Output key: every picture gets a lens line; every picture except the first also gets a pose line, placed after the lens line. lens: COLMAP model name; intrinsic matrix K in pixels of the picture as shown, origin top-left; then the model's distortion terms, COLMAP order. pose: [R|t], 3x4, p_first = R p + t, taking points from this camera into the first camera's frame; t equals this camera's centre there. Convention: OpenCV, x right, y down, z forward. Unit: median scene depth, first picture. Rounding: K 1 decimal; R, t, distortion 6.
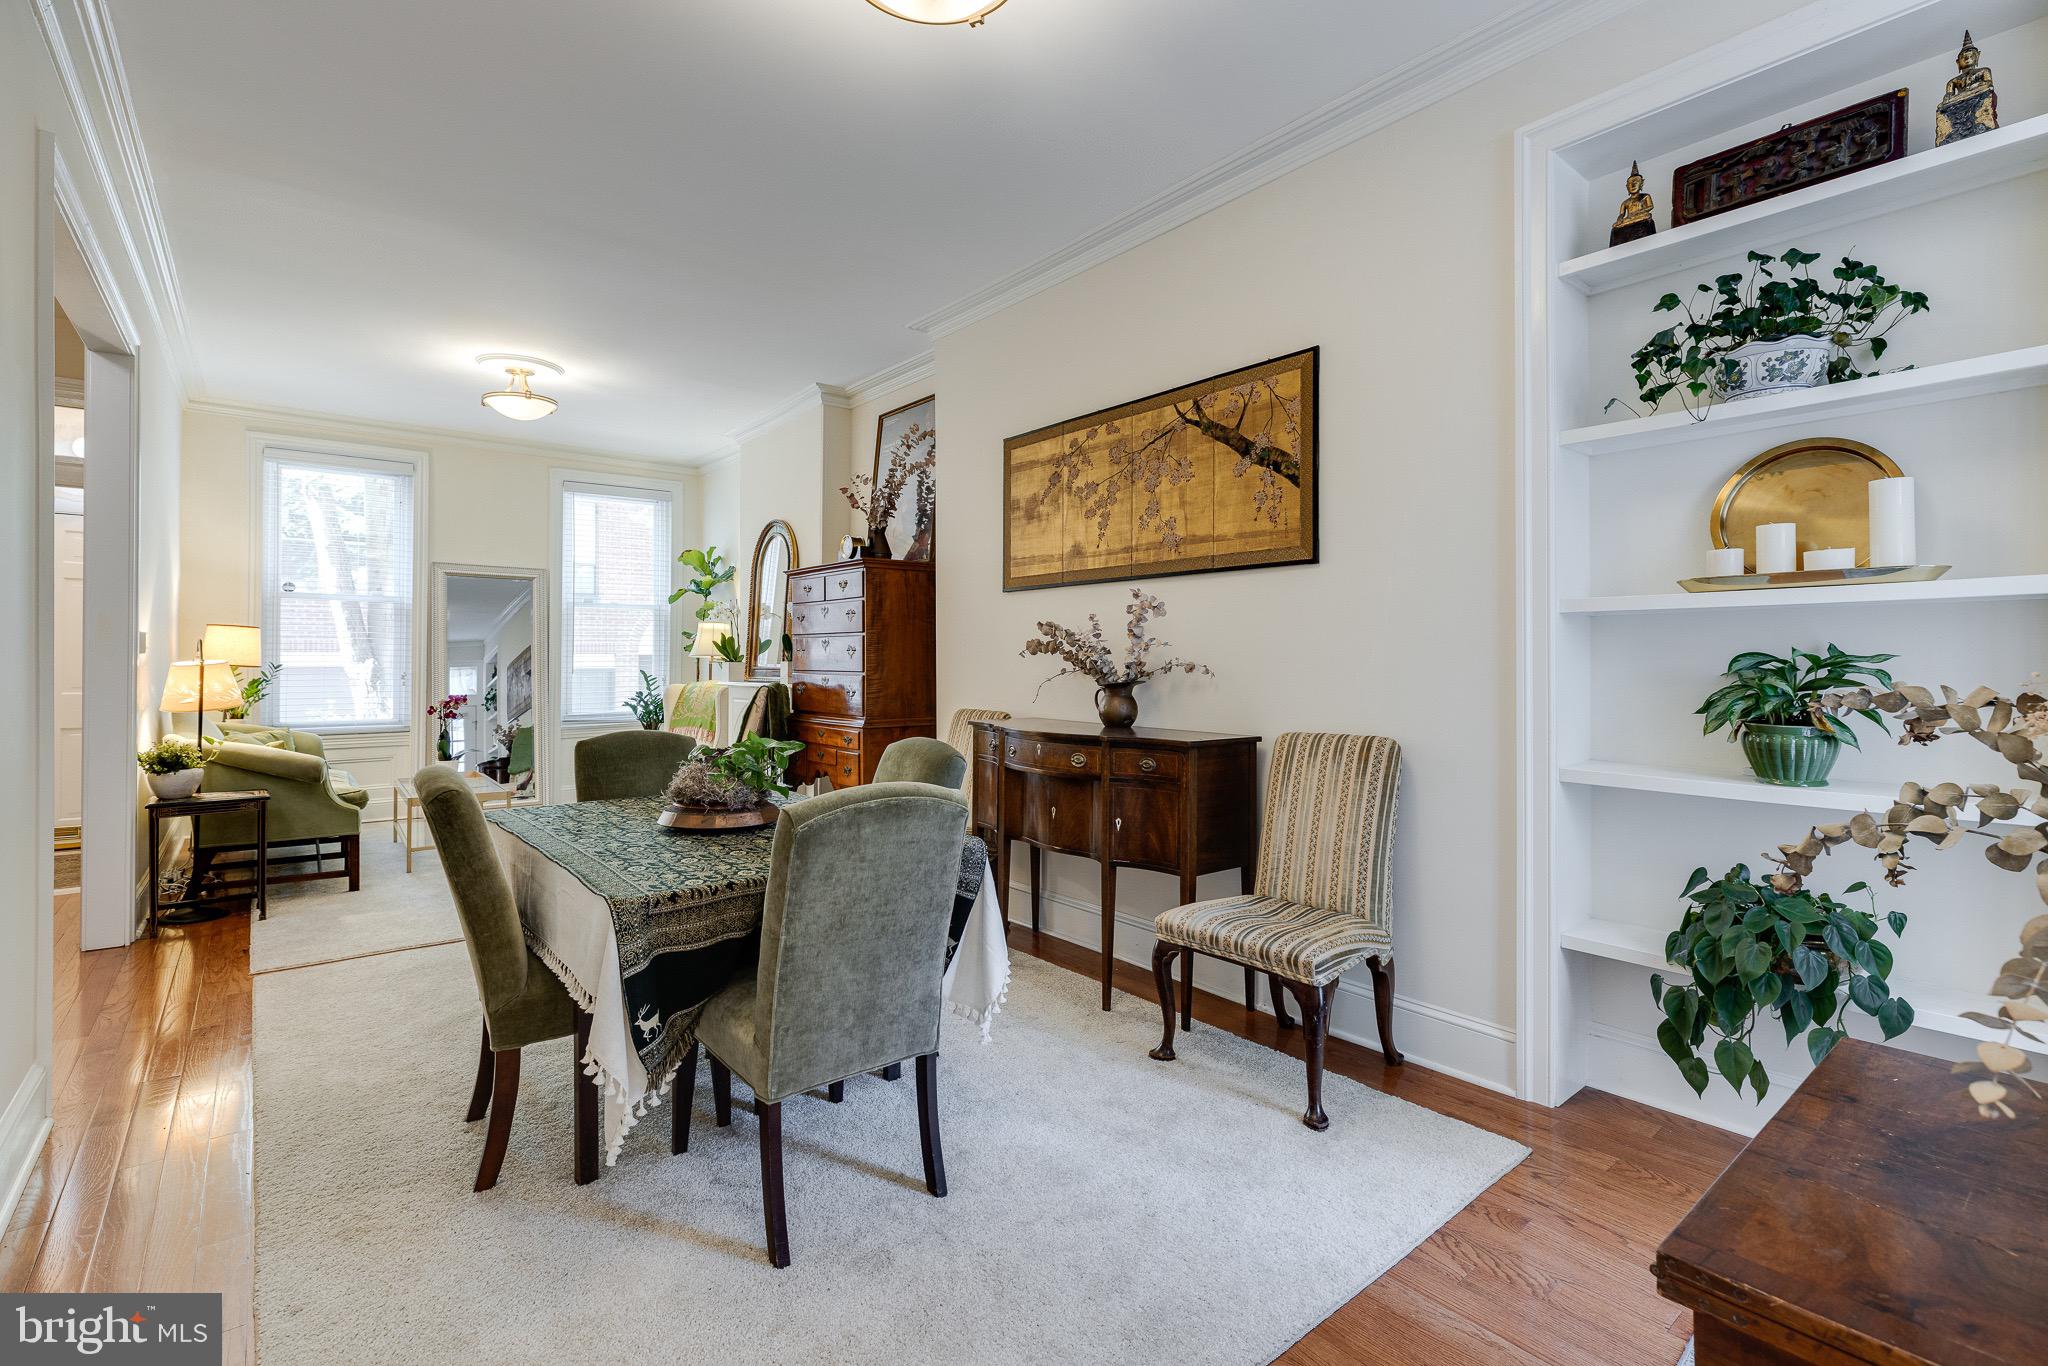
lens RADIAL K [[931.2, 0, 1028.4], [0, 931.2, 657.3], [0, 0, 1]] dist [0.001310, 0.000334]
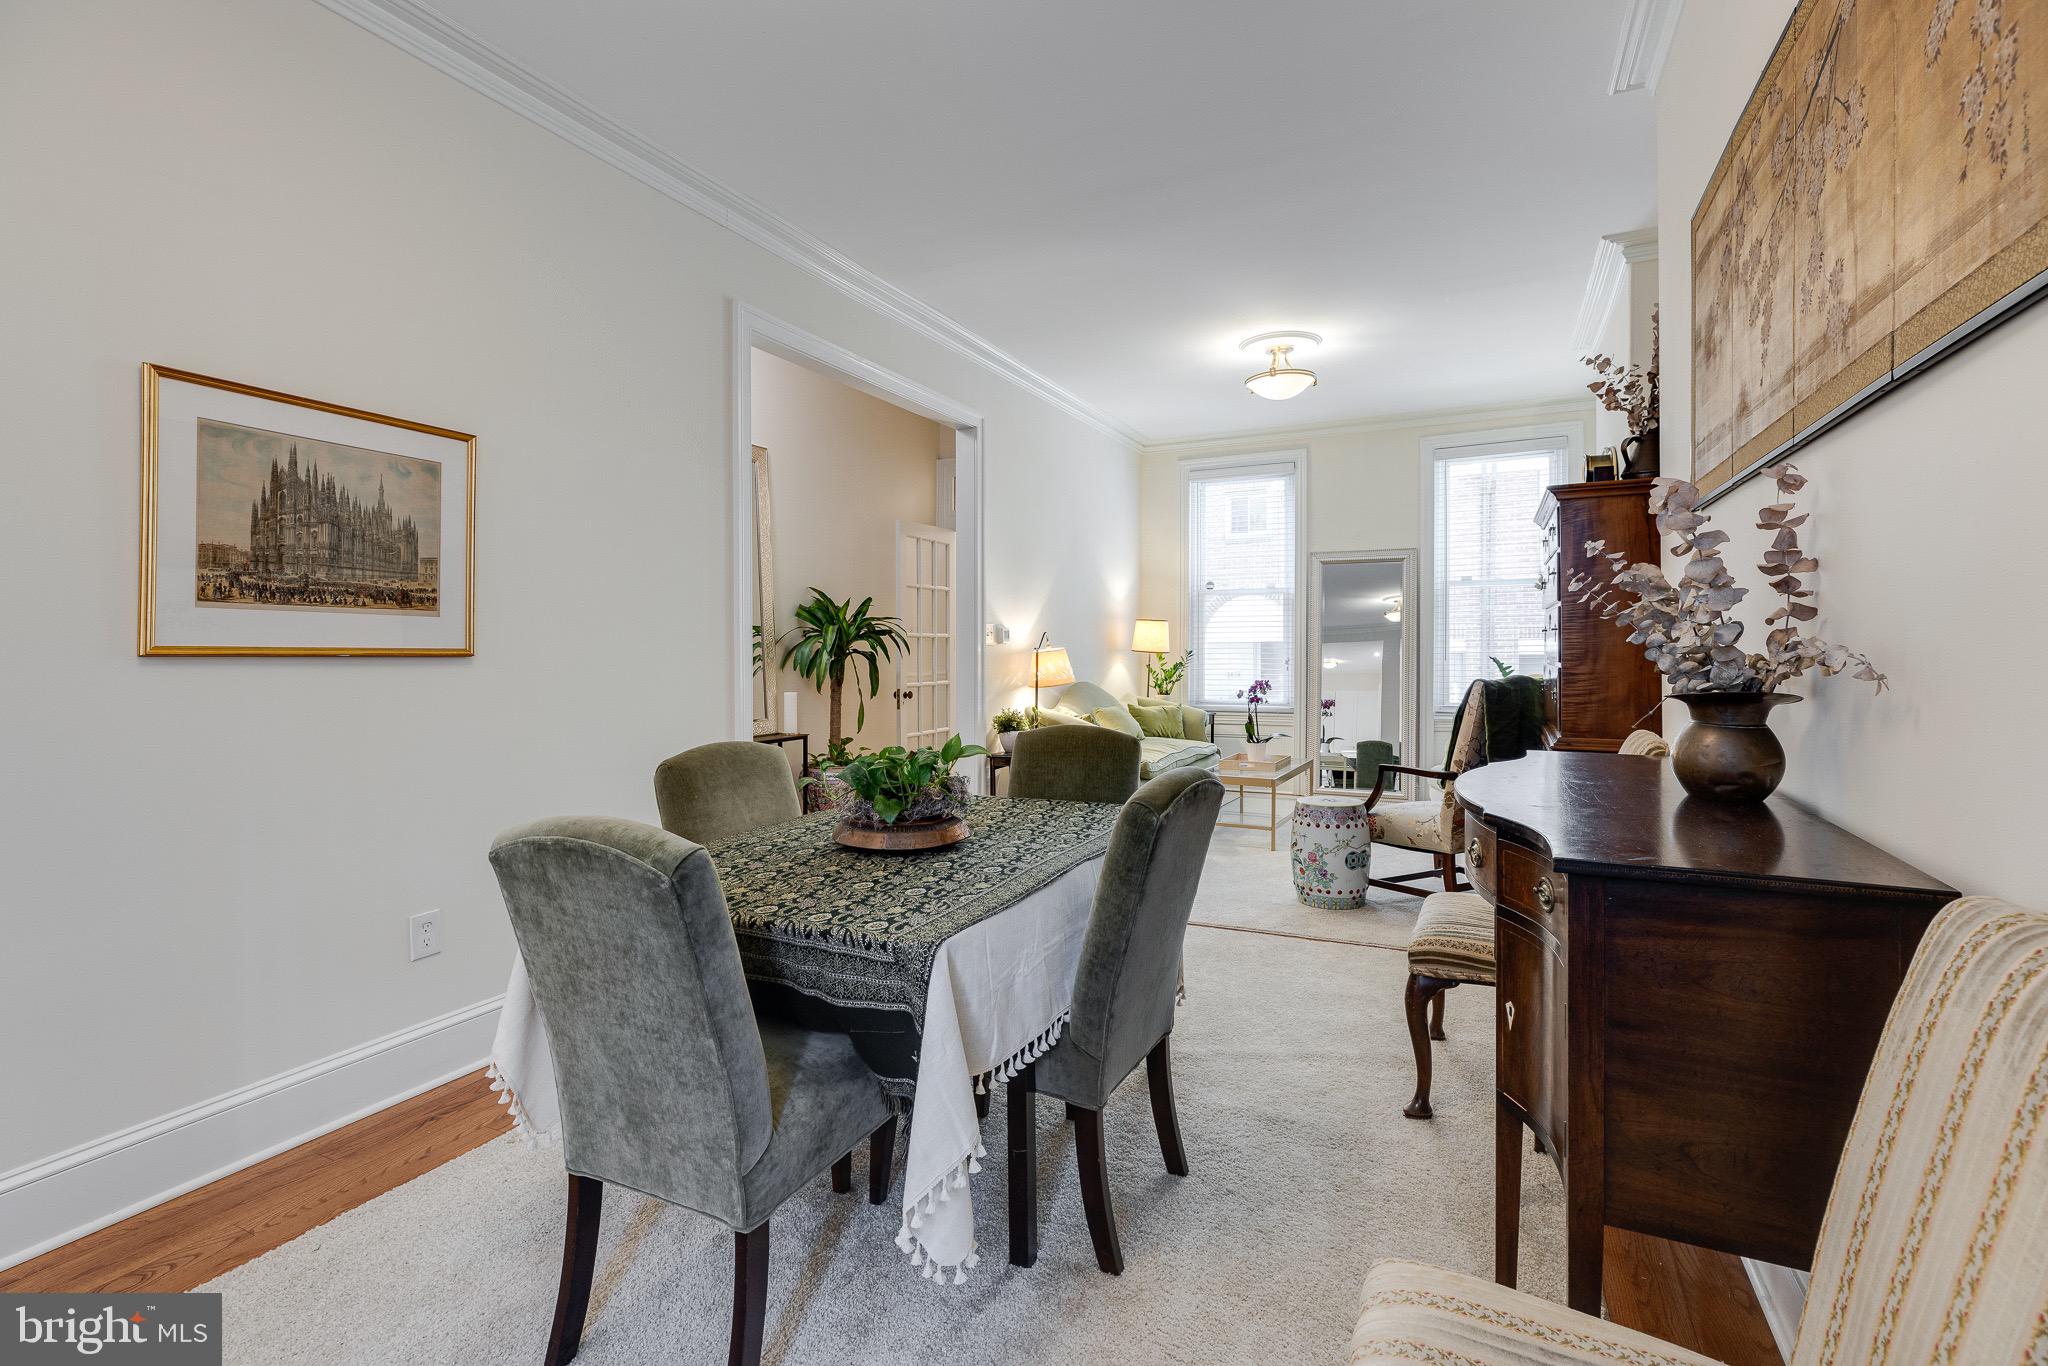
lens RADIAL K [[931.2, 0, 1024.0], [0, 931.2, 650.2], [0, 0, 1]] dist [0.001310, 0.000334]
pose [[0.412722, -0.001023, -0.910857, 0.182845], [0.009212, 0.999953, 0.003051, 0.001635], [0.910811, -0.009650, 0.412712, 0.279232]]
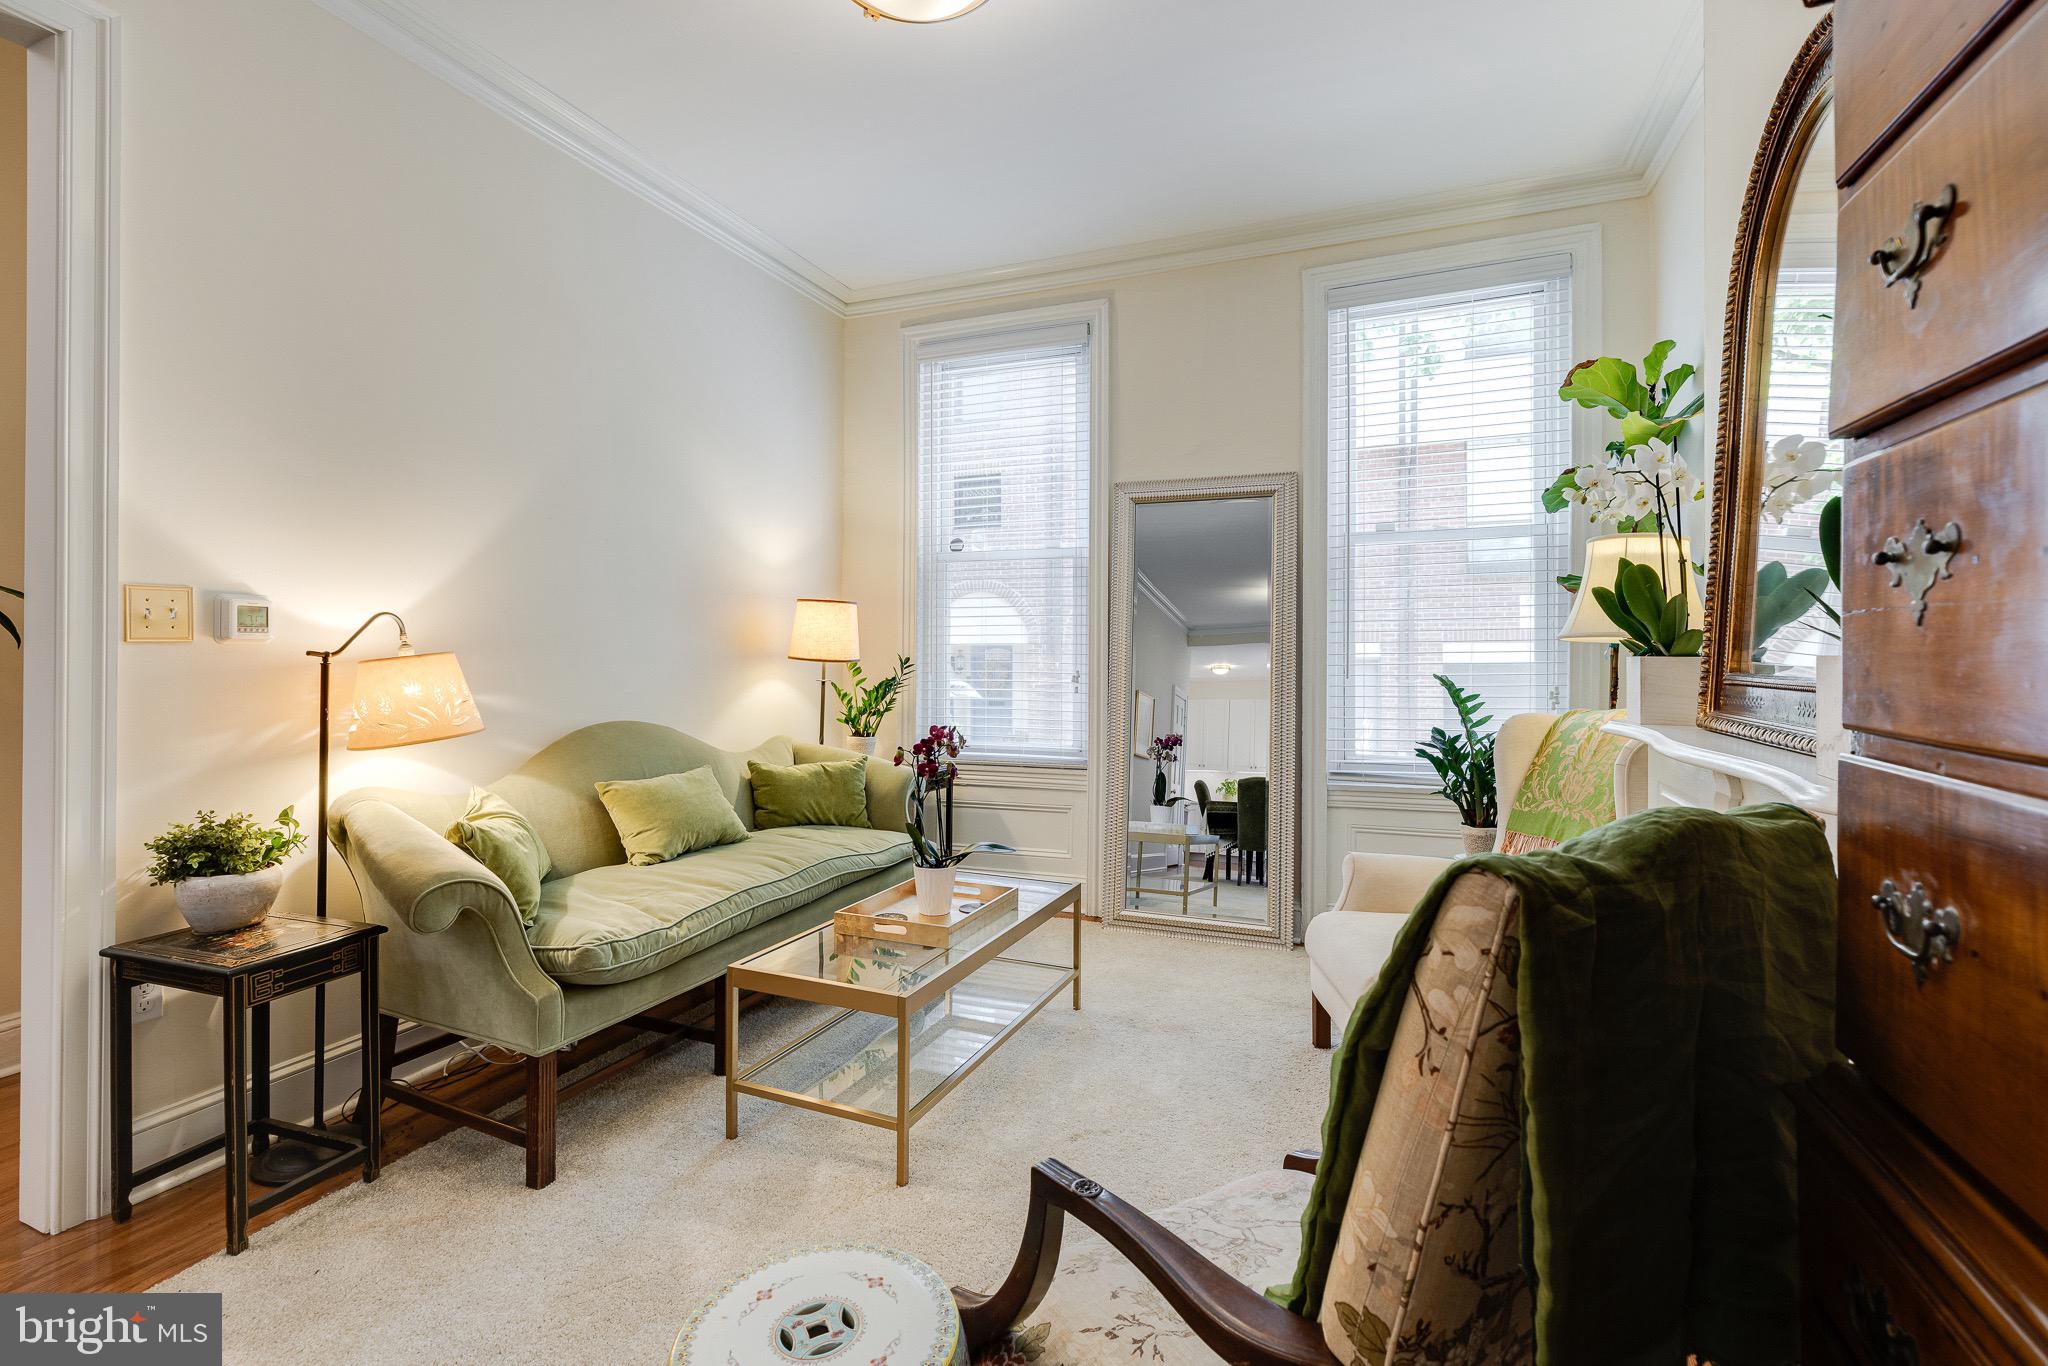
lens RADIAL K [[931.2, 0, 1026.0], [0, 931.2, 640.9], [0, 0, 1]] dist [0.001310, 0.000334]
pose [[0.484881, -0.010445, -0.874518, -0.158465], [0.003771, 0.999944, -0.009852, 0.002671], [0.874572, 0.001479, 0.484893, 0.678728]]
